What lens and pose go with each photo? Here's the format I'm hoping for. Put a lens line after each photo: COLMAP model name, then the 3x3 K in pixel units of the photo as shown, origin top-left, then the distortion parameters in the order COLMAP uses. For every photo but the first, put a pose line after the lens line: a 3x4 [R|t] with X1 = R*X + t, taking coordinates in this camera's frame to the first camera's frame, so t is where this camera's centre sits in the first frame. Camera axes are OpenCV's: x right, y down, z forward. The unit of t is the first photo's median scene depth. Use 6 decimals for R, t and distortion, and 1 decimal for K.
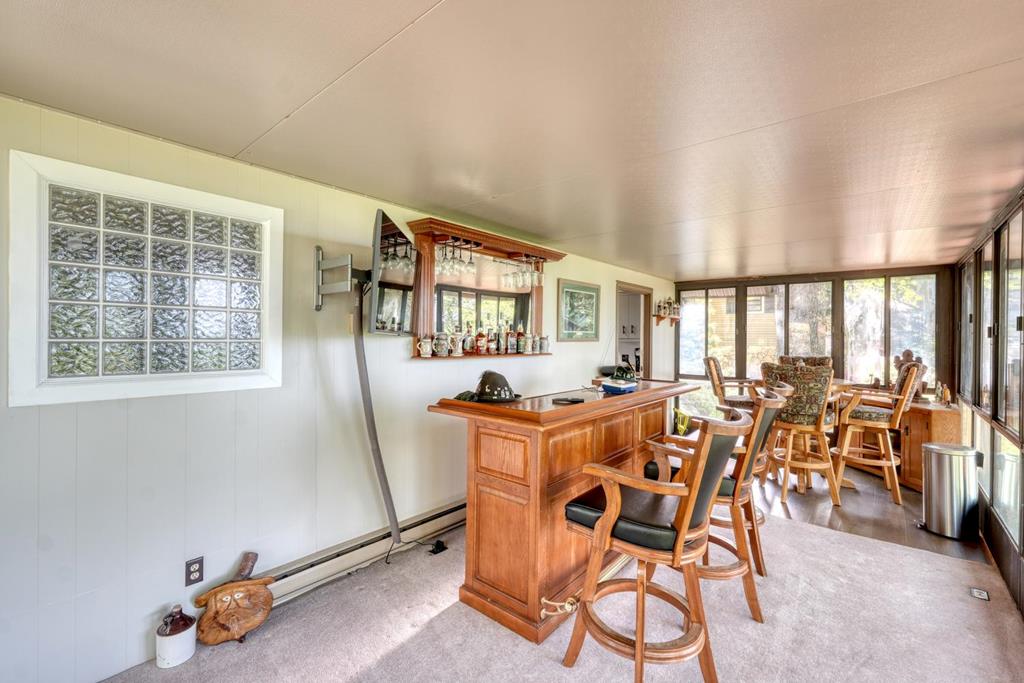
lens RADIAL K [[431.0, 0, 511.9], [0, 431.0, 339.2], [0, 0, 1]] dist [-0.000491, 0.000038]
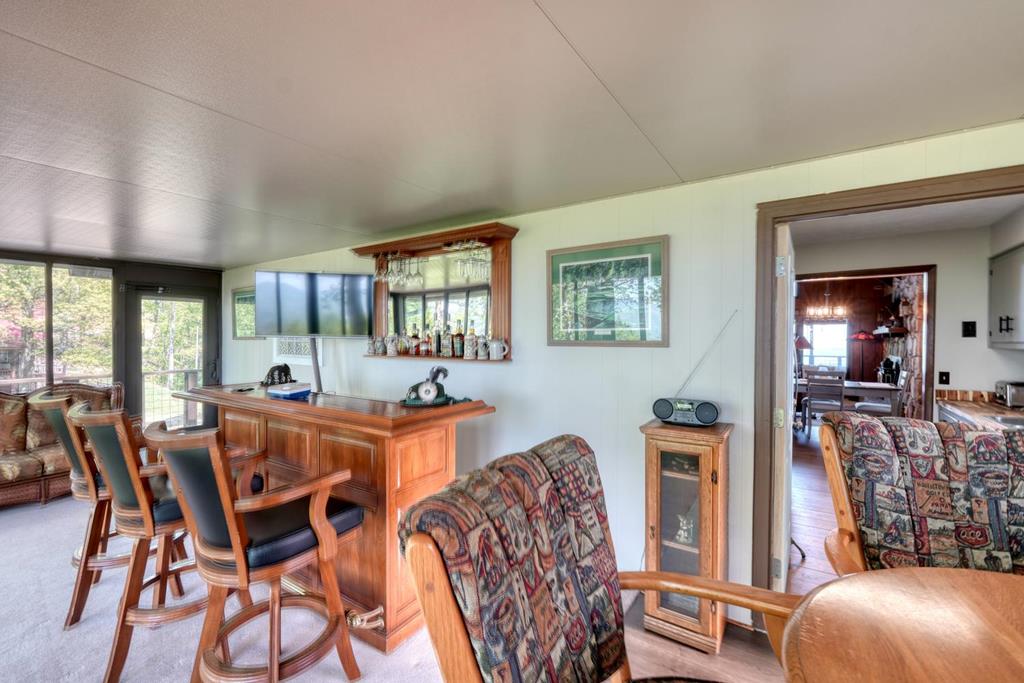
lens RADIAL K [[431.0, 0, 511.9], [0, 431.0, 339.2], [0, 0, 1]] dist [-0.000491, 0.000038]
pose [[0.124697, 0.002953, -0.992190, 0.924019], [-0.002860, 0.999992, 0.002617, -0.005787], [0.992191, 0.002511, 0.124704, 1.042353]]
